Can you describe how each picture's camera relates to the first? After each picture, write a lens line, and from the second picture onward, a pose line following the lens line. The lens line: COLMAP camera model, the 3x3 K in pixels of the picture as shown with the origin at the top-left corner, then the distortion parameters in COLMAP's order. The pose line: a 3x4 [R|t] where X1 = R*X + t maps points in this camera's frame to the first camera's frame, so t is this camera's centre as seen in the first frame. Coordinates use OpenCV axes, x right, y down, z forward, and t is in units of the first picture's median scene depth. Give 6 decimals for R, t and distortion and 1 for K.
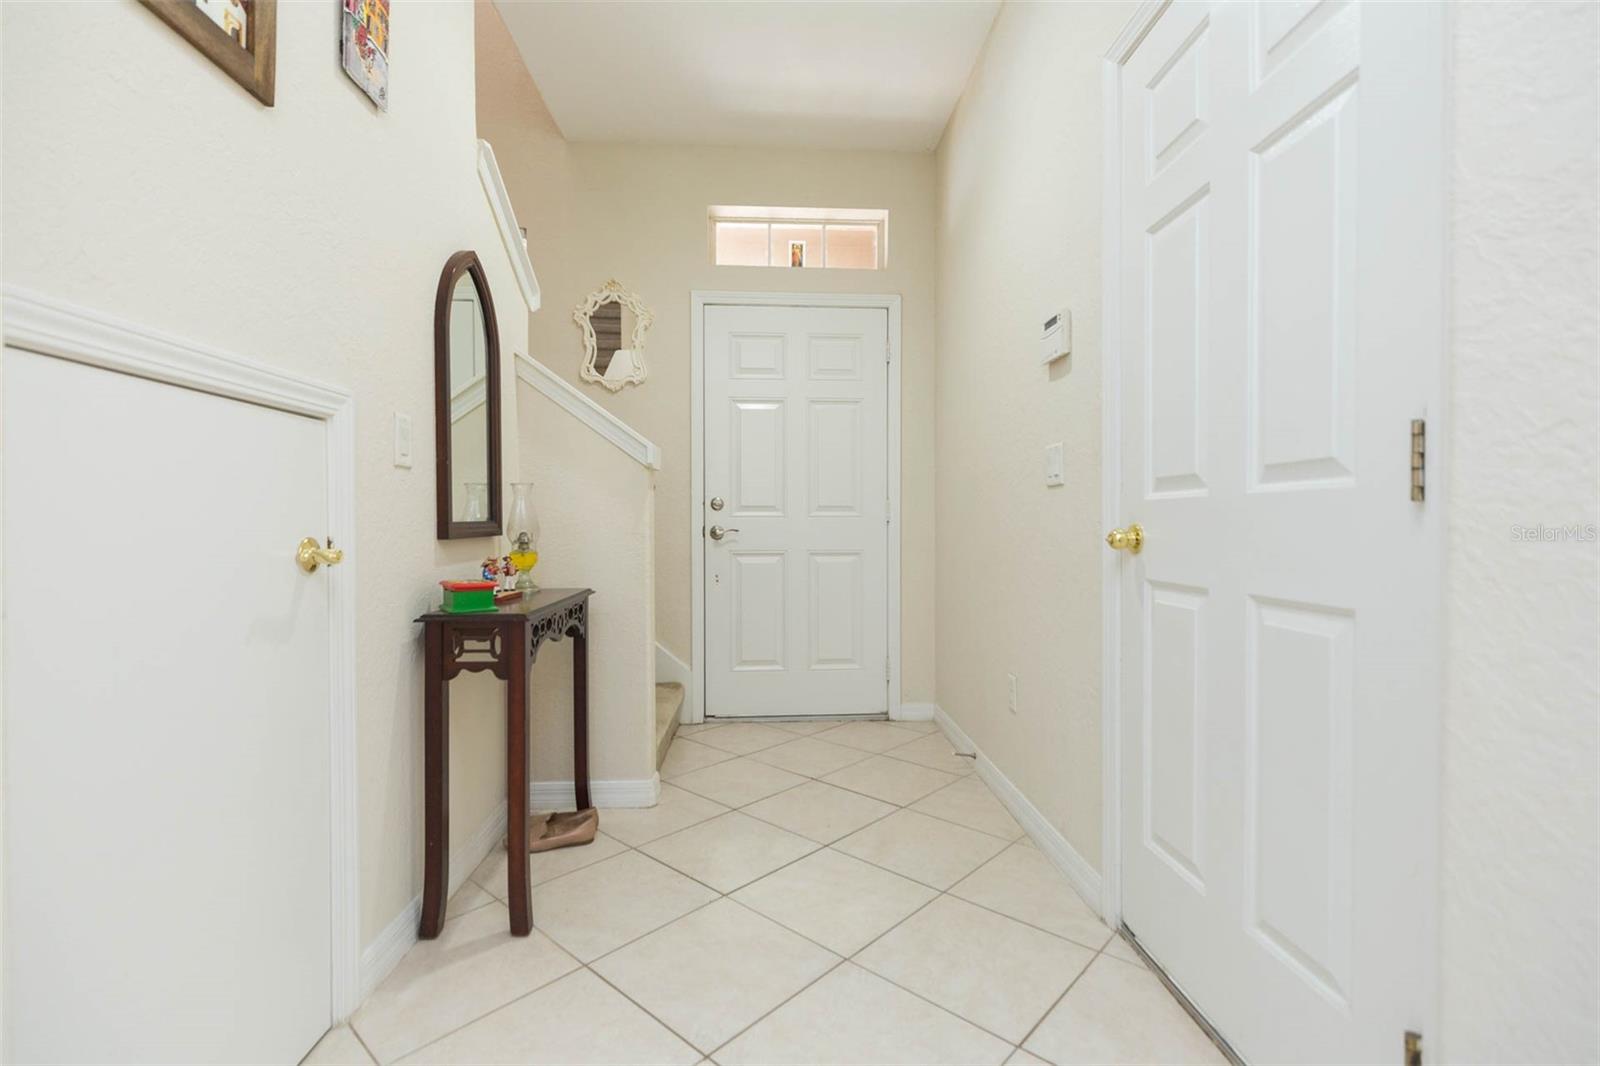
lens RADIAL K [[726.7, 0, 807.8], [0, 726.7, 531.2], [0, 0, 1]] dist [0.000808, 0.000209]
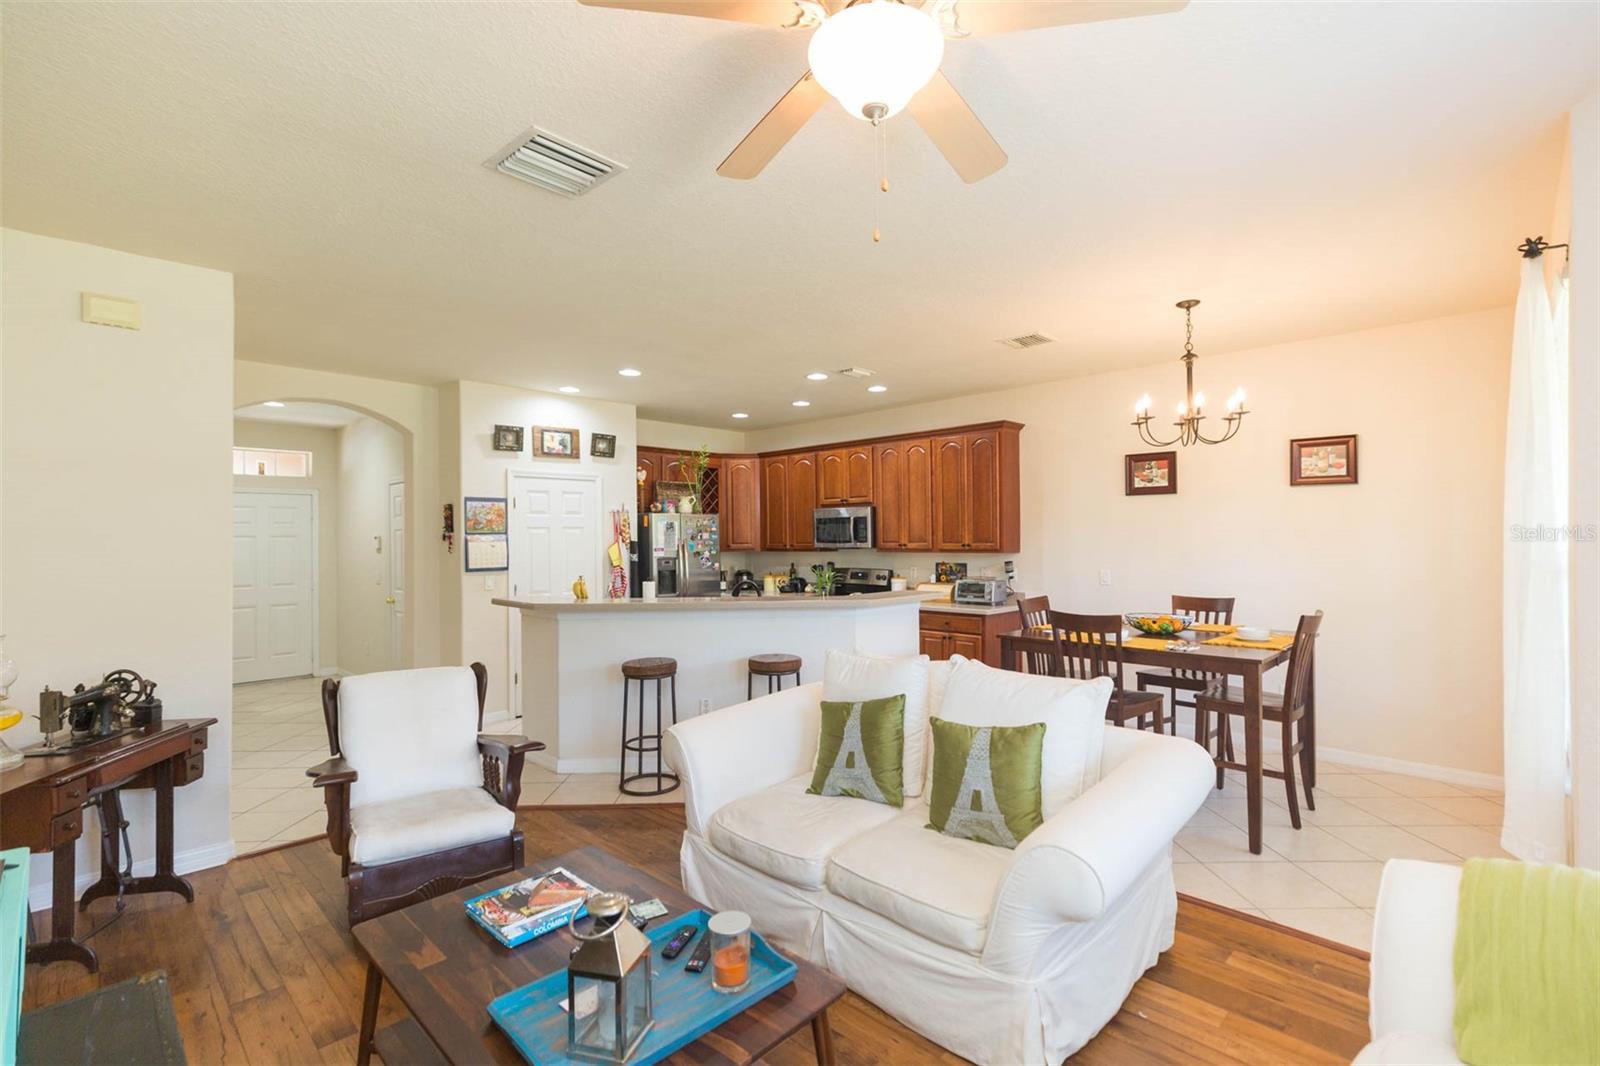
lens RADIAL K [[726.7, 0, 815.8], [0, 726.7, 538.3], [0, 0, 1]] dist [0.000808, 0.000209]
pose [[0.735381, -0.002956, 0.677648, -0.428912], [0.012269, 0.999885, -0.008953, -0.204726], [-0.677543, 0.014898, 0.735332, -2.738693]]
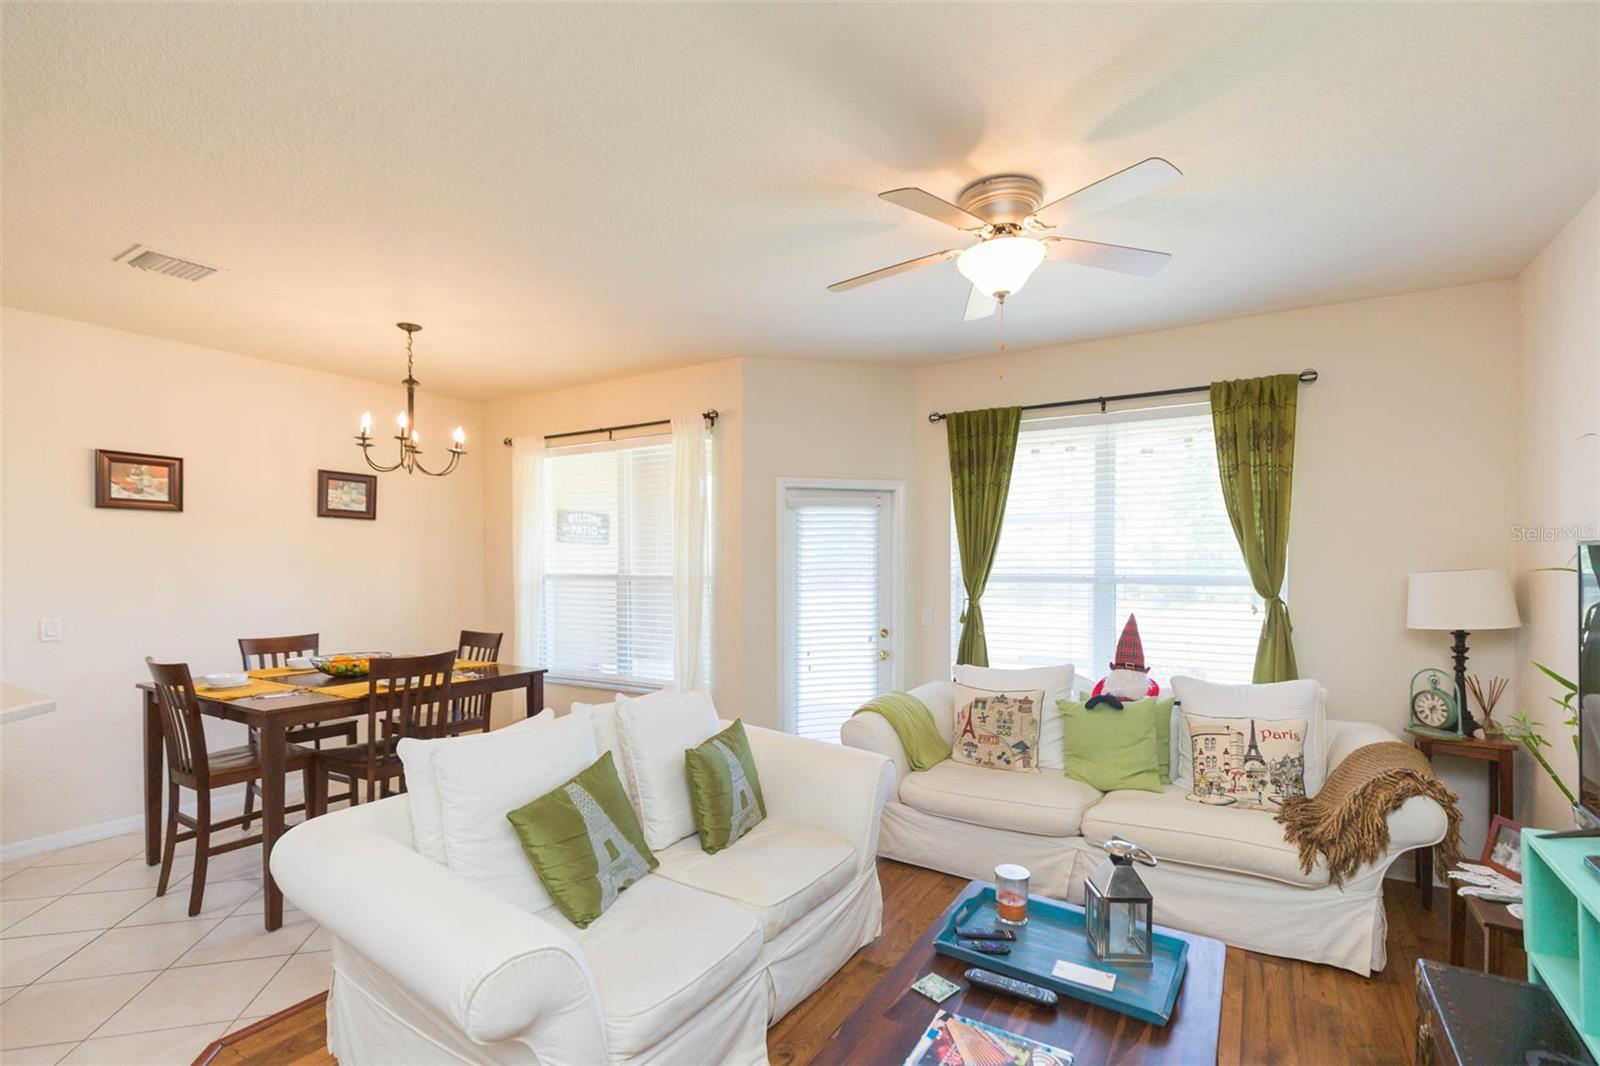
lens RADIAL K [[726.7, 0, 808.0], [0, 726.7, 571.9], [0, 0, 1]] dist [0.000808, 0.000209]
pose [[-0.813382, -0.001707, 0.581728, -0.323251], [0.008092, 0.999866, 0.014249, -0.219629], [-0.581674, 0.016298, -0.813259, -1.206309]]
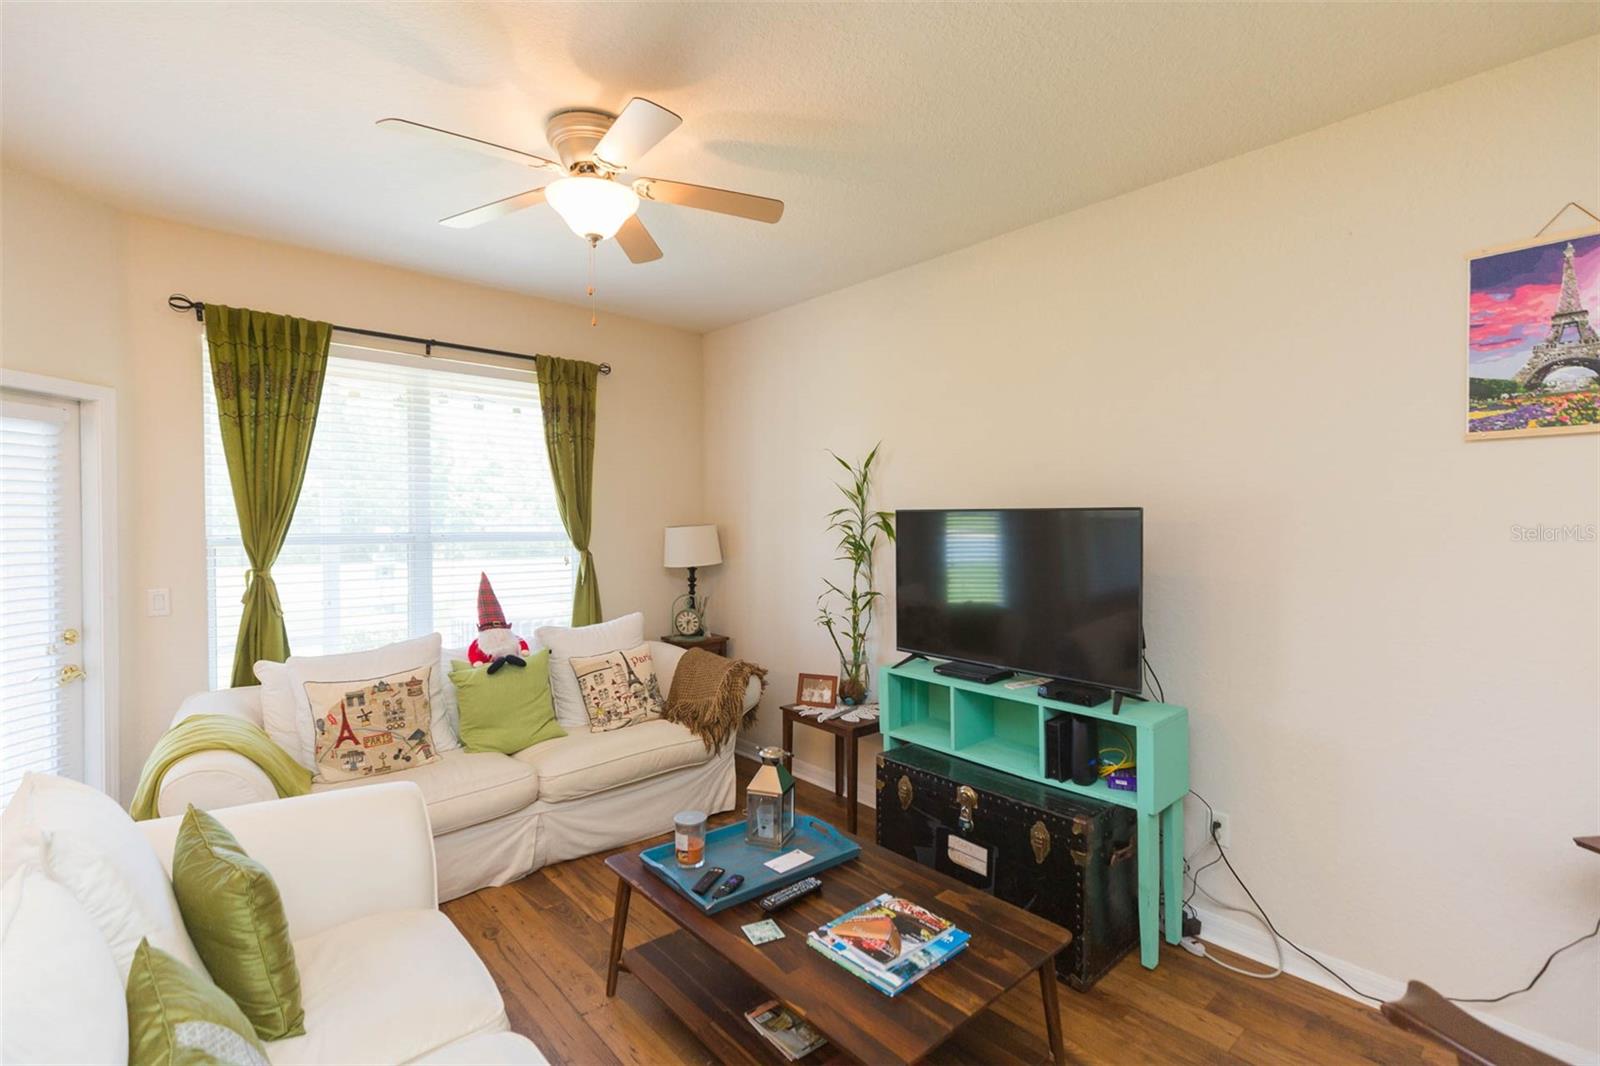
lens RADIAL K [[726.7, 0, 808.0], [0, 726.7, 531.7], [0, 0, 1]] dist [0.000808, 0.000209]
pose [[-0.785442, 0.013335, -0.618792, 0.489658], [-0.001356, 0.999728, 0.023265, -0.223612], [0.618934, 0.019112, -0.785210, -1.260835]]
